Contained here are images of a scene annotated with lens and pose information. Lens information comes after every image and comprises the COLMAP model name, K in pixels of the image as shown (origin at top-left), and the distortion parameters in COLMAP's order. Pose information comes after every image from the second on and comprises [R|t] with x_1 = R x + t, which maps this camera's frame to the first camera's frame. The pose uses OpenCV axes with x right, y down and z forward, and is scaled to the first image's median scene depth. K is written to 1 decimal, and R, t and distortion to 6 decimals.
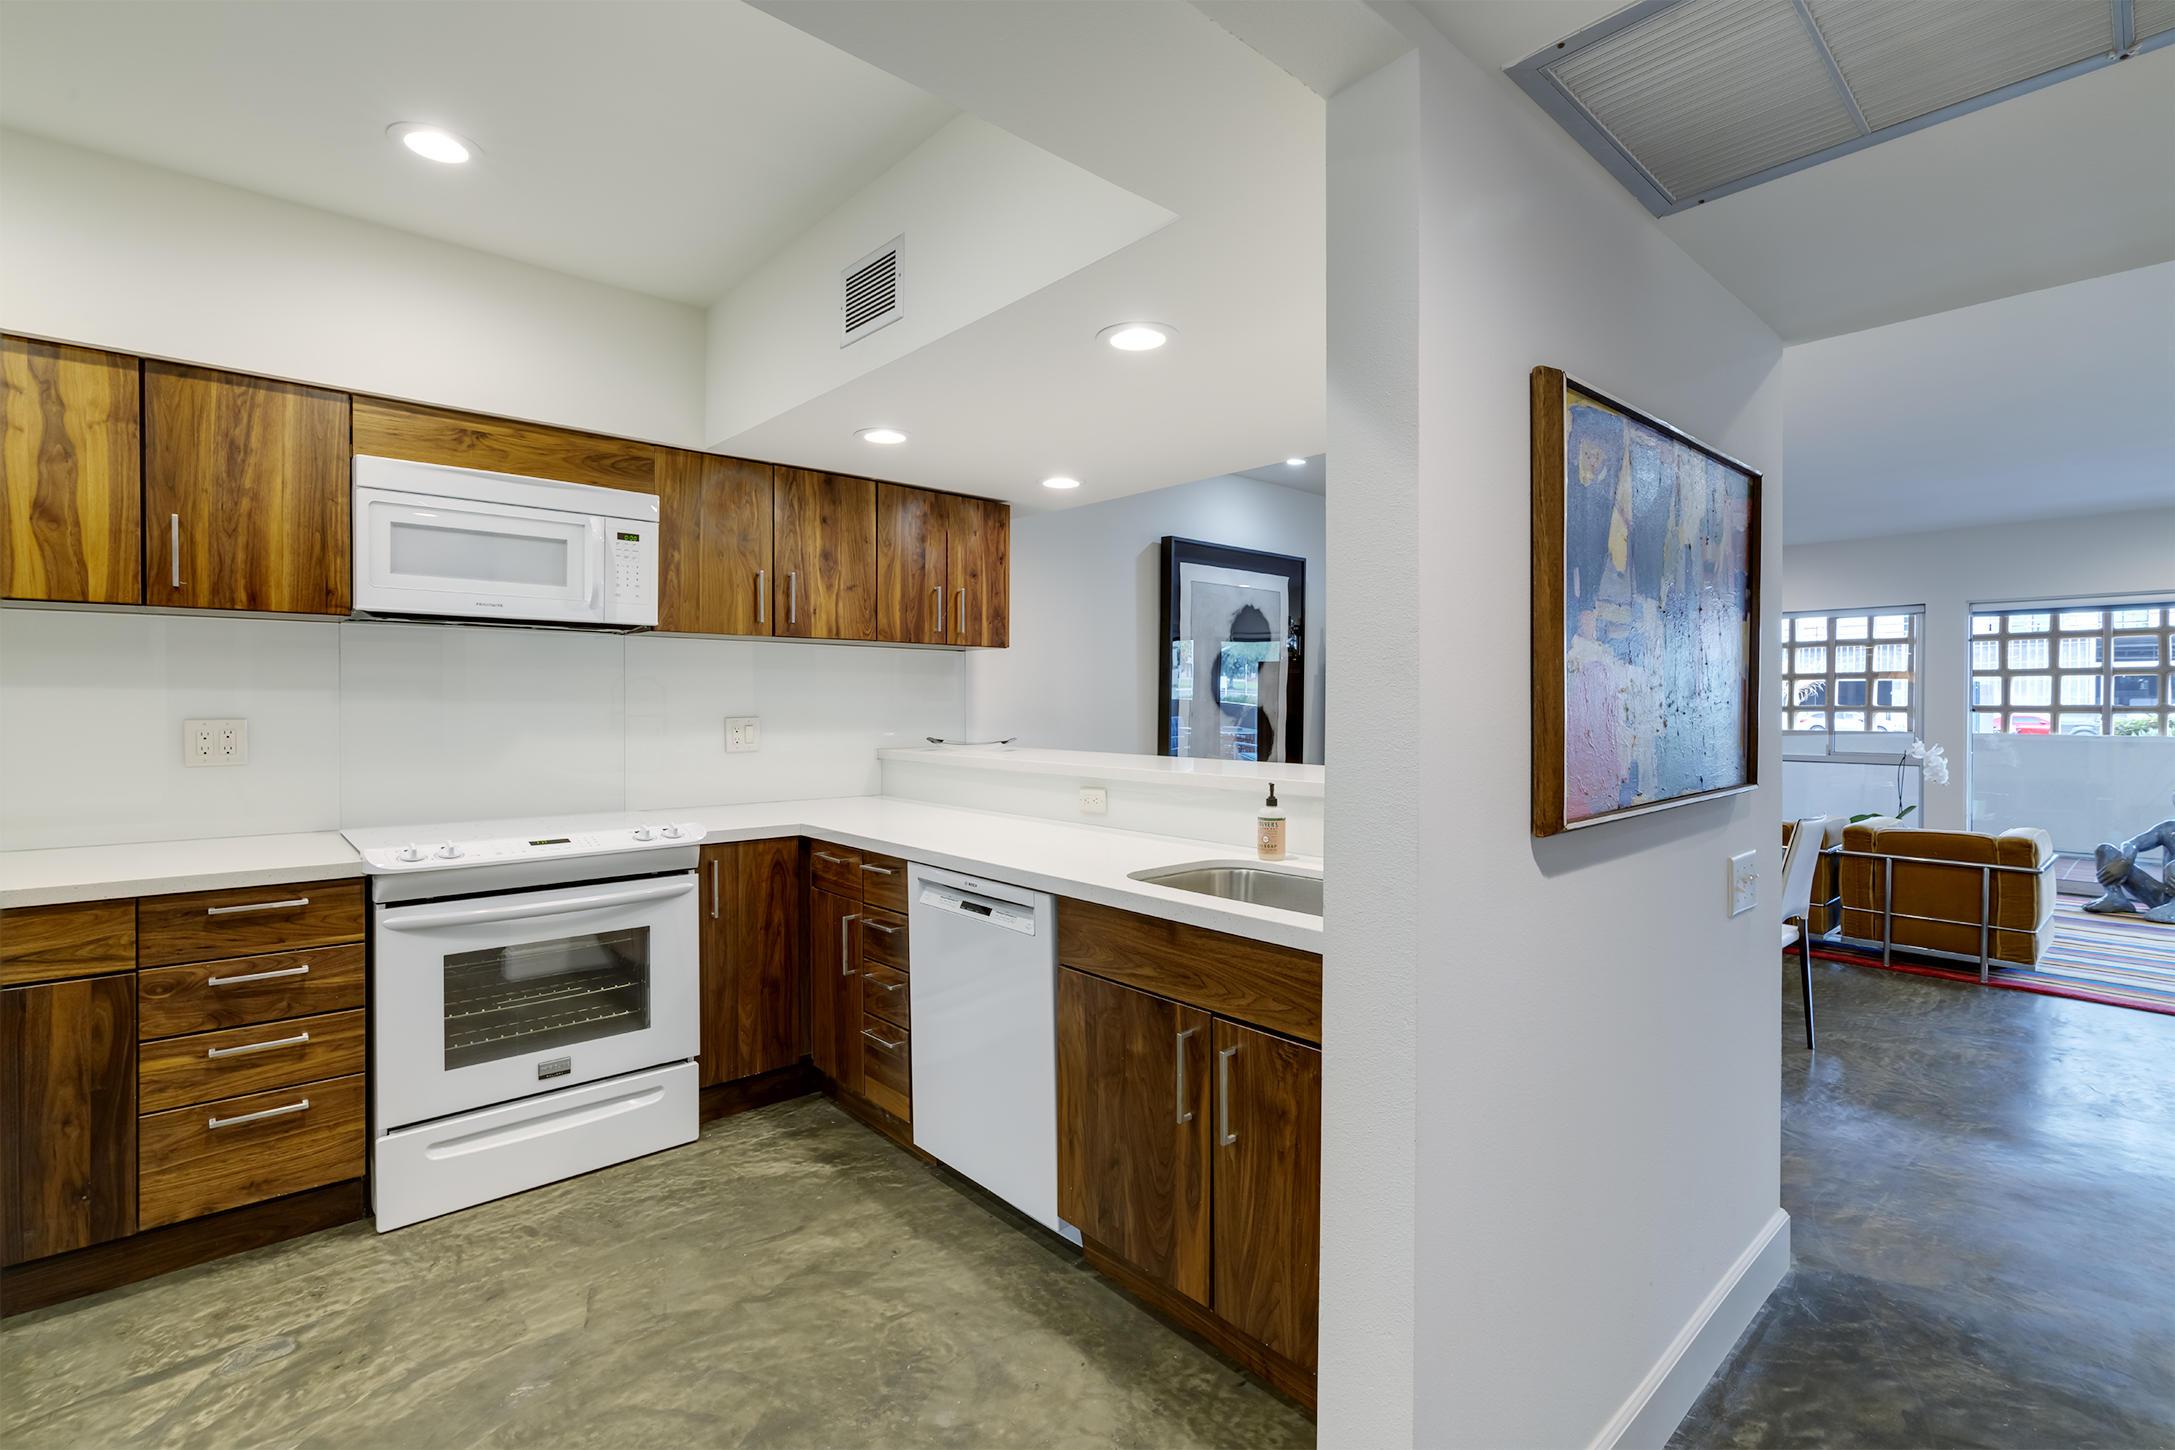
lens RADIAL K [[985.4, 0, 1091.8], [0, 985.4, 713.8], [0, 0, 1]] dist [-0.011717, 0.004182]
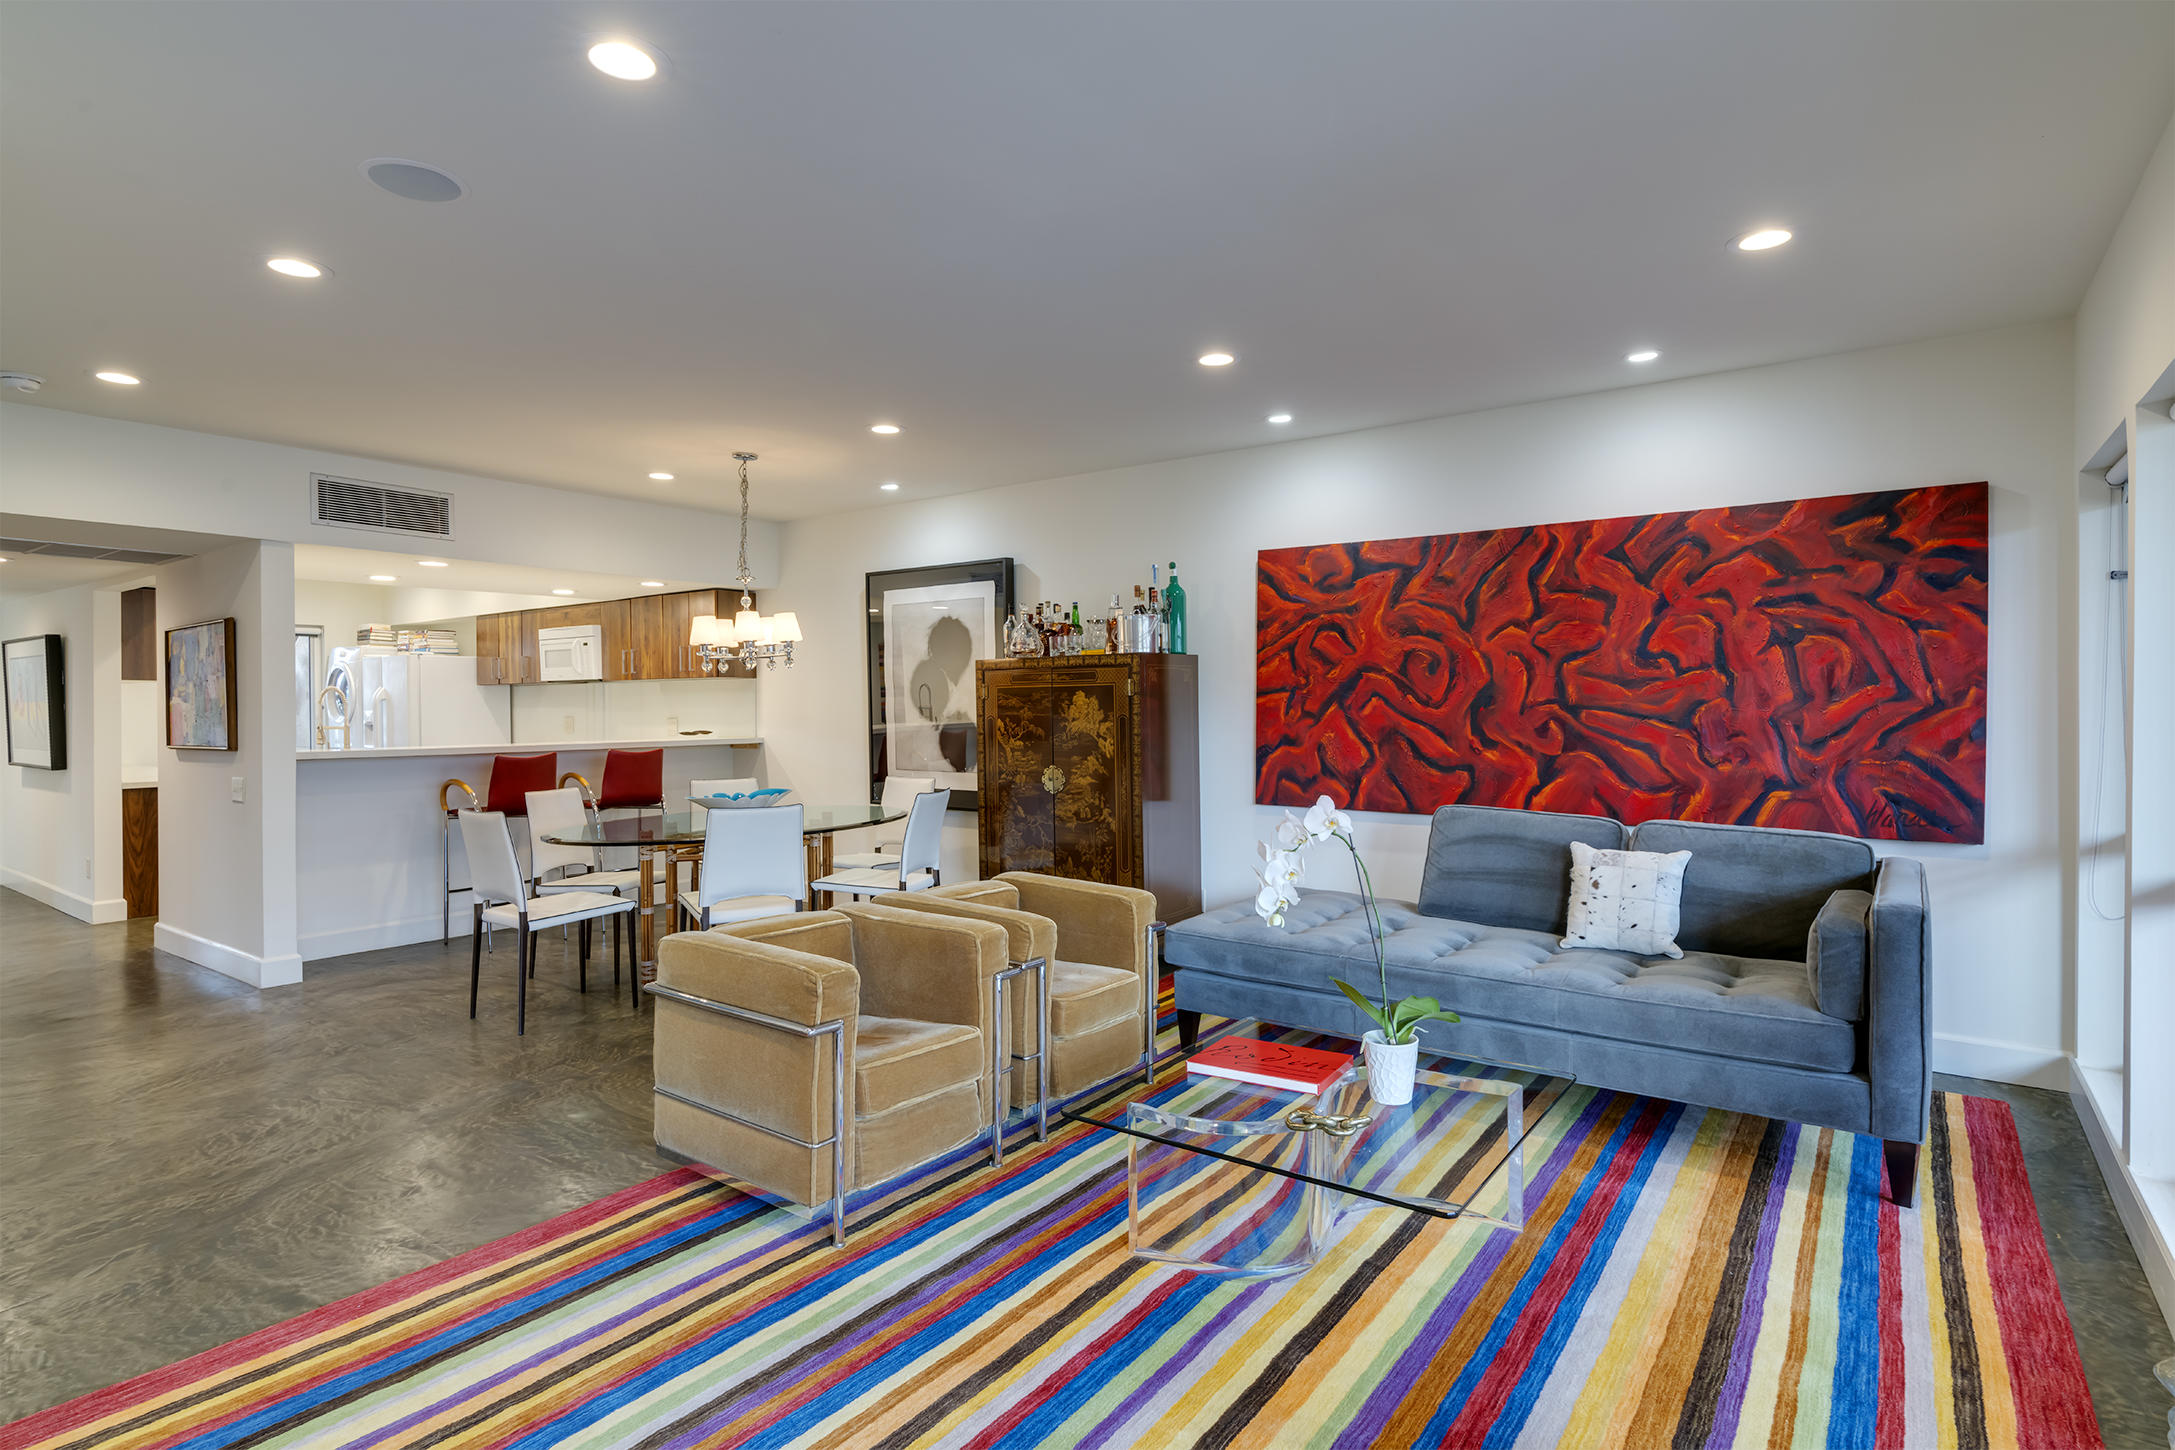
lens RADIAL K [[1107.5, 0, 1095.6], [0, 1107.5, 720.6], [0, 0, 1]] dist [-0.004457, 0.000857]
pose [[0.213959, 0.007503, -0.976814, 2.896838], [-0.003794, 0.999969, 0.006850, -0.016121], [0.976835, 0.002241, 0.213981, 1.918548]]
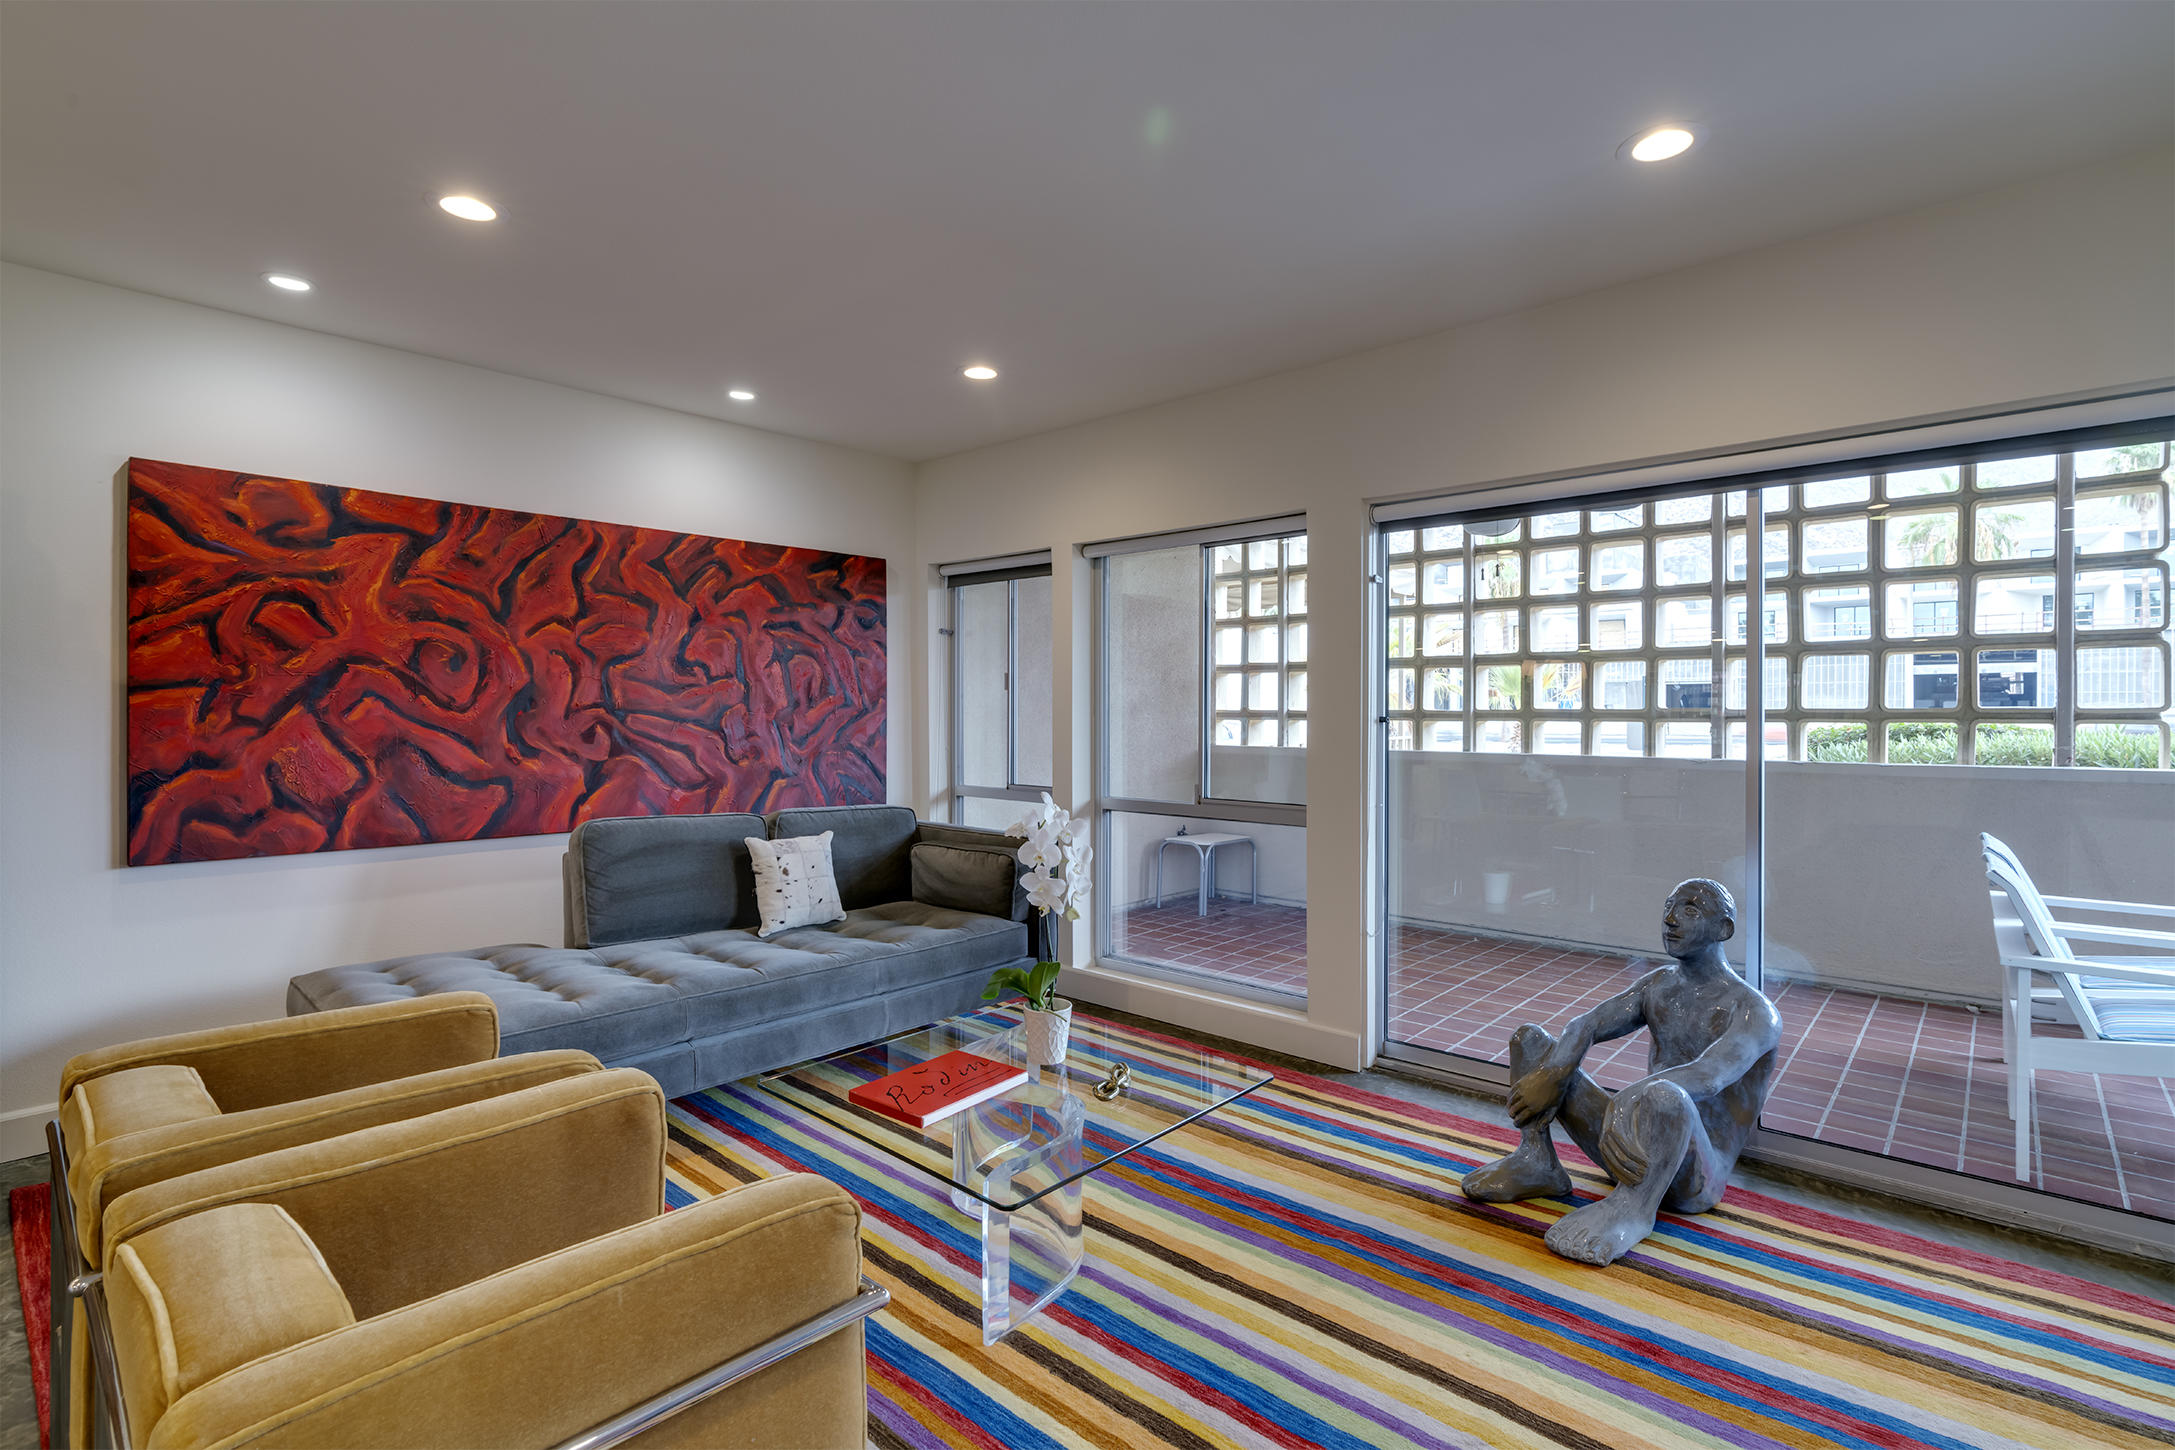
lens RADIAL K [[1014.2, 0, 1096.0], [0, 1014.2, 722.7], [0, 0, 1]] dist [-0.007095, 0.000507]
pose [[0.994025, -0.005329, 0.109023, 1.908970], [0.005044, 0.999983, 0.002897, -0.010967], [-0.109037, -0.002329, 0.994035, 1.368885]]
